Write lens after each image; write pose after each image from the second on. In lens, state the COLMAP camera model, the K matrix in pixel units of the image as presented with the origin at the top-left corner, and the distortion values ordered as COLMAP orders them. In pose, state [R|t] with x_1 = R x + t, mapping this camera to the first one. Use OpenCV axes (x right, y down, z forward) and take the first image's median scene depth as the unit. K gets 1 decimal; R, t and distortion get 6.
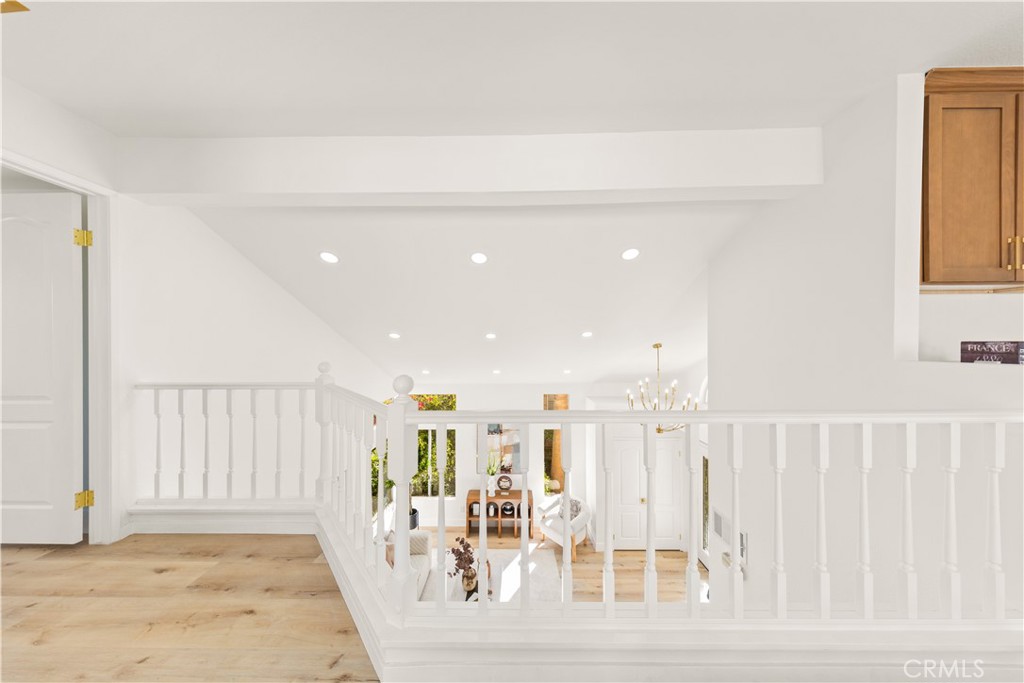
lens RADIAL K [[291.3, 0, 511.5], [0, 291.3, 338.5], [0, 0, 1]] dist [-0.001485, -0.000065]
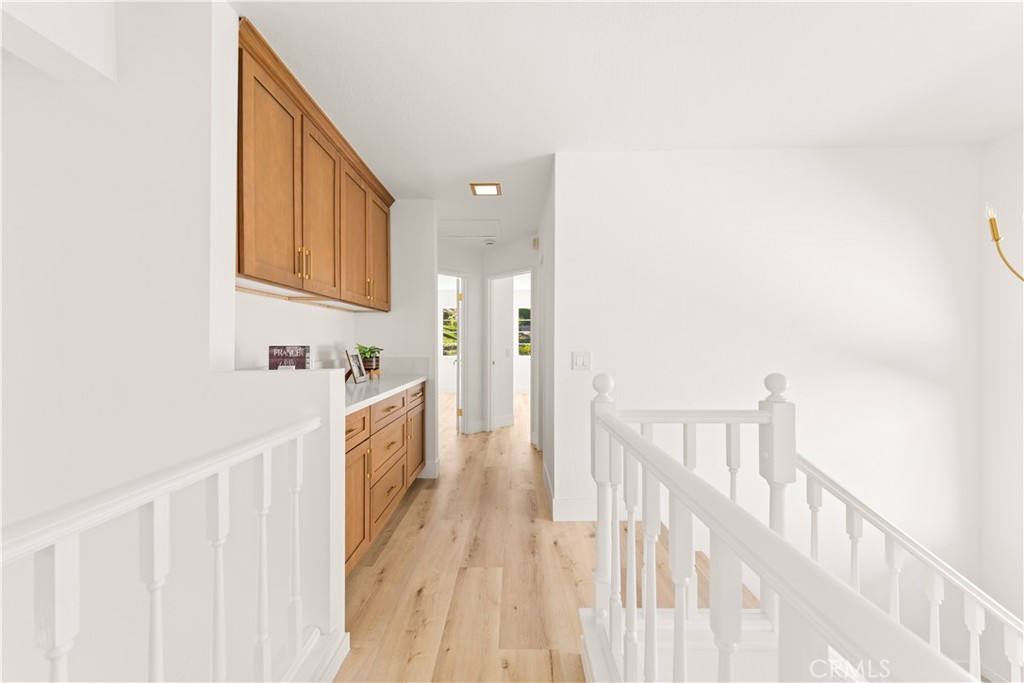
lens RADIAL K [[358.9, 0, 504.8], [0, 358.9, 343.3], [0, 0, 1]] dist [0.010685, -0.000262]
pose [[-0.018559, 0.005814, 0.999811, 0.397579], [0.004532, 0.999973, -0.005731, 0.011396], [-0.999817, 0.004425, -0.018585, 0.277370]]
